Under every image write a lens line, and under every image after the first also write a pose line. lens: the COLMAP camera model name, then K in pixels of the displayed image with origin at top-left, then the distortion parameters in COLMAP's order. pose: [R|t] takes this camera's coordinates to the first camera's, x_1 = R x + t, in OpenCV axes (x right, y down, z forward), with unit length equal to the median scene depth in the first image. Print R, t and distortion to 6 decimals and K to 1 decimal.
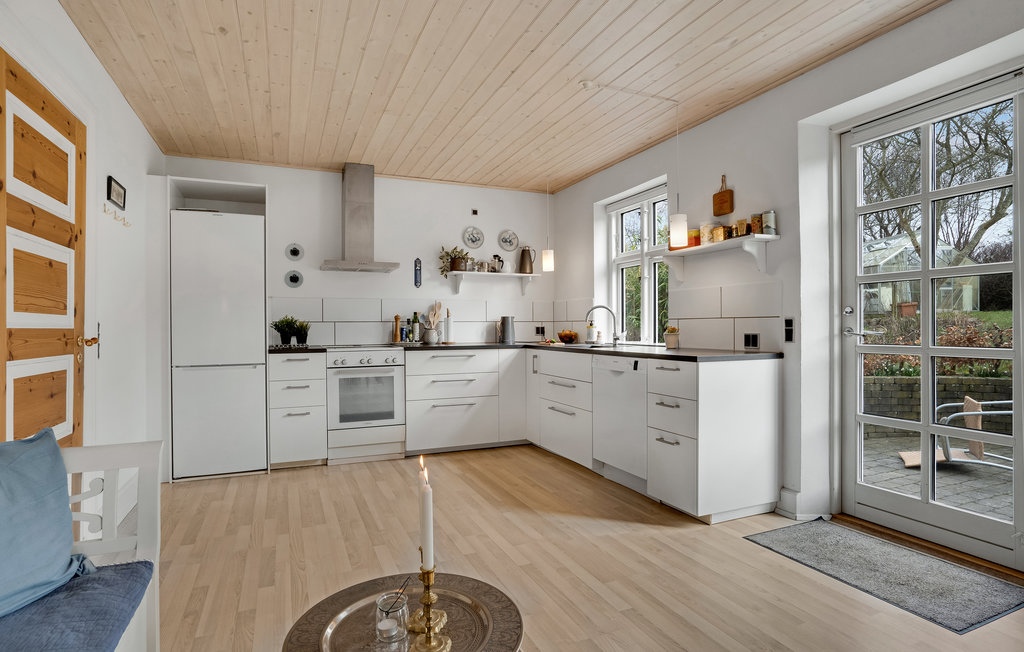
lens RADIAL K [[529.5, 0, 517.8], [0, 529.5, 327.1], [0, 0, 1]] dist [-0.027360, 0.003803]
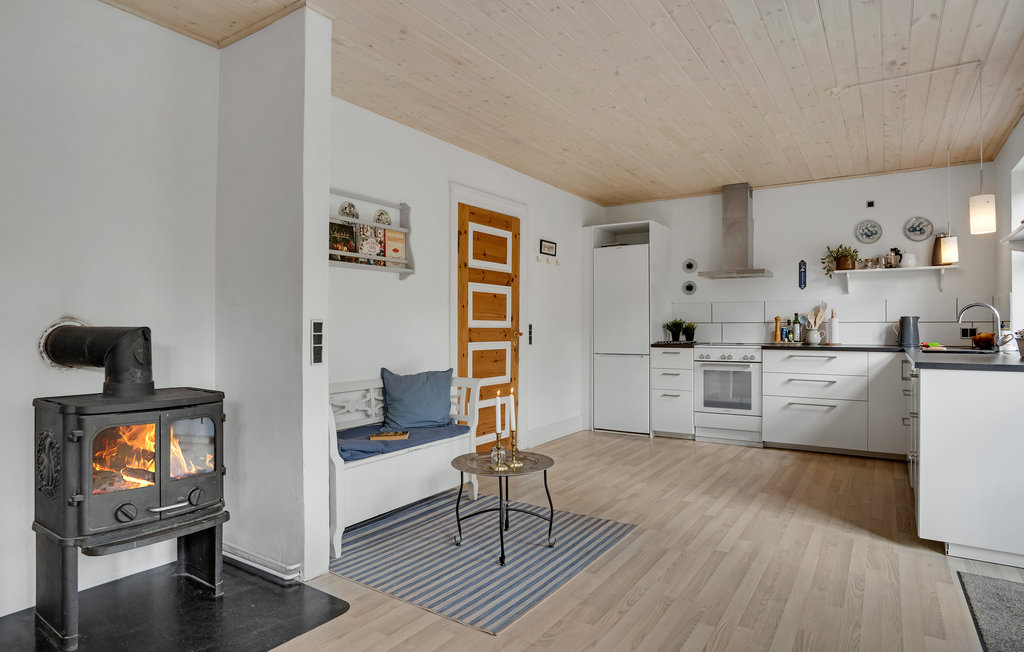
lens RADIAL K [[574.8, 0, 507.1], [0, 574.8, 325.0], [0, 0, 1]] dist [-0.025915, -0.000401]
pose [[0.546597, 0.004806, -0.837382, 0.478060], [-0.004106, 0.999987, 0.003059, -0.007016], [0.837386, 0.001767, 0.546610, -0.089057]]
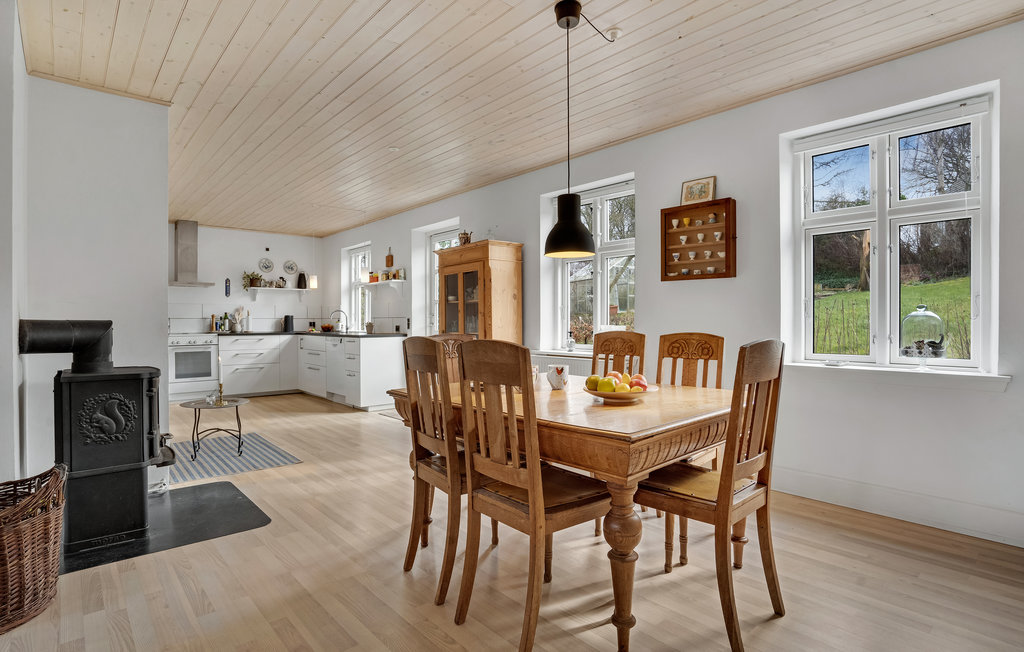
lens RADIAL K [[500.6, 0, 493.2], [0, 500.6, 325.3], [0, 0, 1]] dist [-0.030007, -0.000429]
pose [[0.960053, -0.000026, 0.279819, 0.179995], [-0.001980, 0.999974, 0.006886, -0.001430], [-0.279812, -0.007165, 0.960028, -0.737656]]
